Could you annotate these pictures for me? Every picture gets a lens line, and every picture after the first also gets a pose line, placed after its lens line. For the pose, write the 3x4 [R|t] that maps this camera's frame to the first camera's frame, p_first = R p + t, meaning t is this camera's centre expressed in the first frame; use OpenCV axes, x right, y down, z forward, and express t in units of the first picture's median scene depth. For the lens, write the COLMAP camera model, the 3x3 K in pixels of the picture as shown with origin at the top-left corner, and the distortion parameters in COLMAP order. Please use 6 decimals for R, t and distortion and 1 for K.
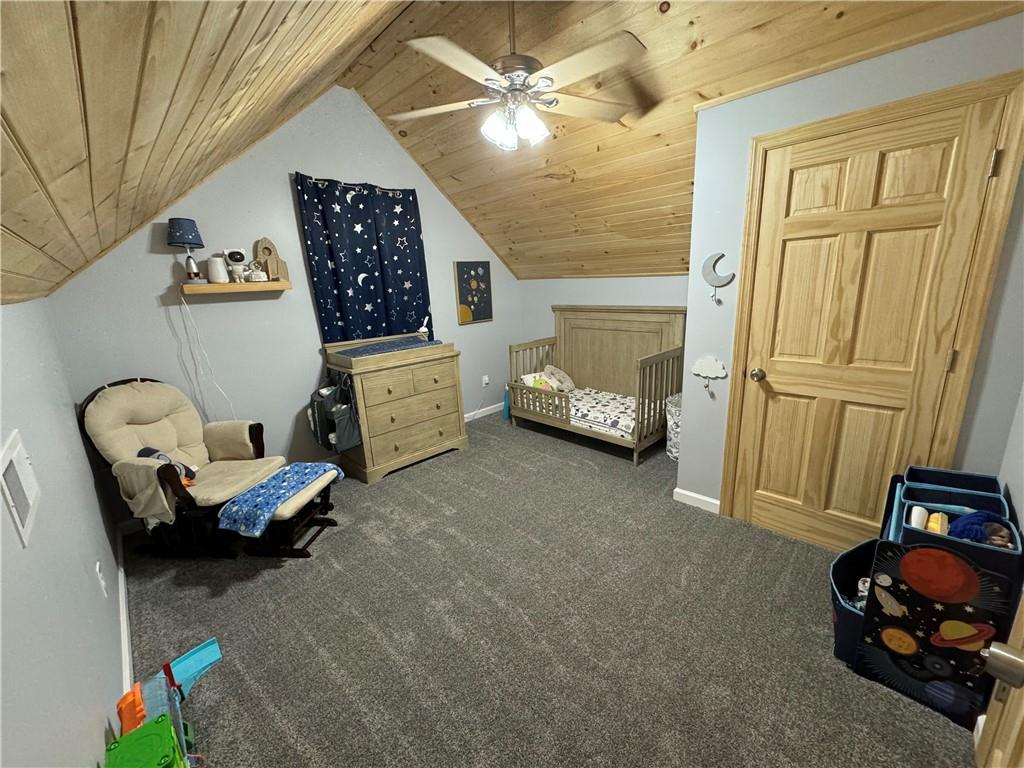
lens RADIAL K [[406.9, 0, 512.6], [0, 406.9, 384.6], [0, 0, 1]] dist [-0.001223, 0.000197]
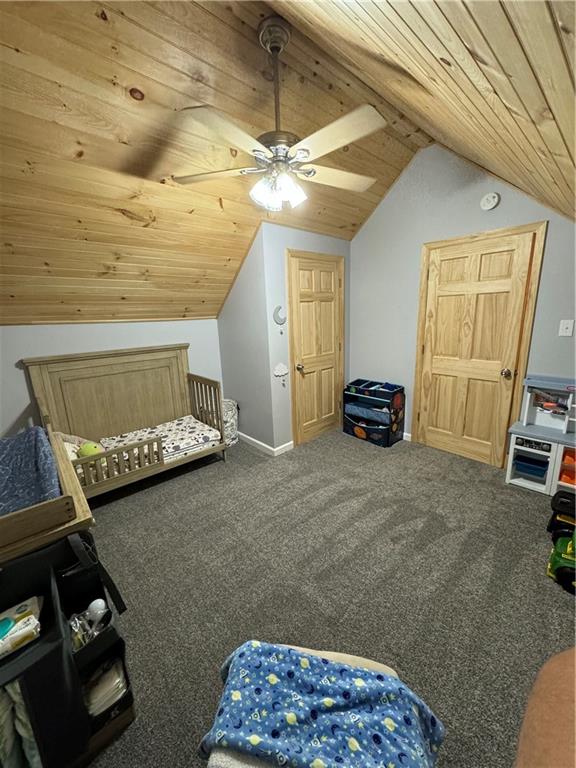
lens RADIAL K [[305.2, 0, 287.4], [0, 305.2, 384.2], [0, 0, 1]] dist [-0.001223, 0.000197]
pose [[0.050185, -0.189090, 0.980677, -0.553716], [0.278211, 0.945695, 0.168107, -0.133532], [-0.959208, 0.264398, 0.100066, 0.584406]]
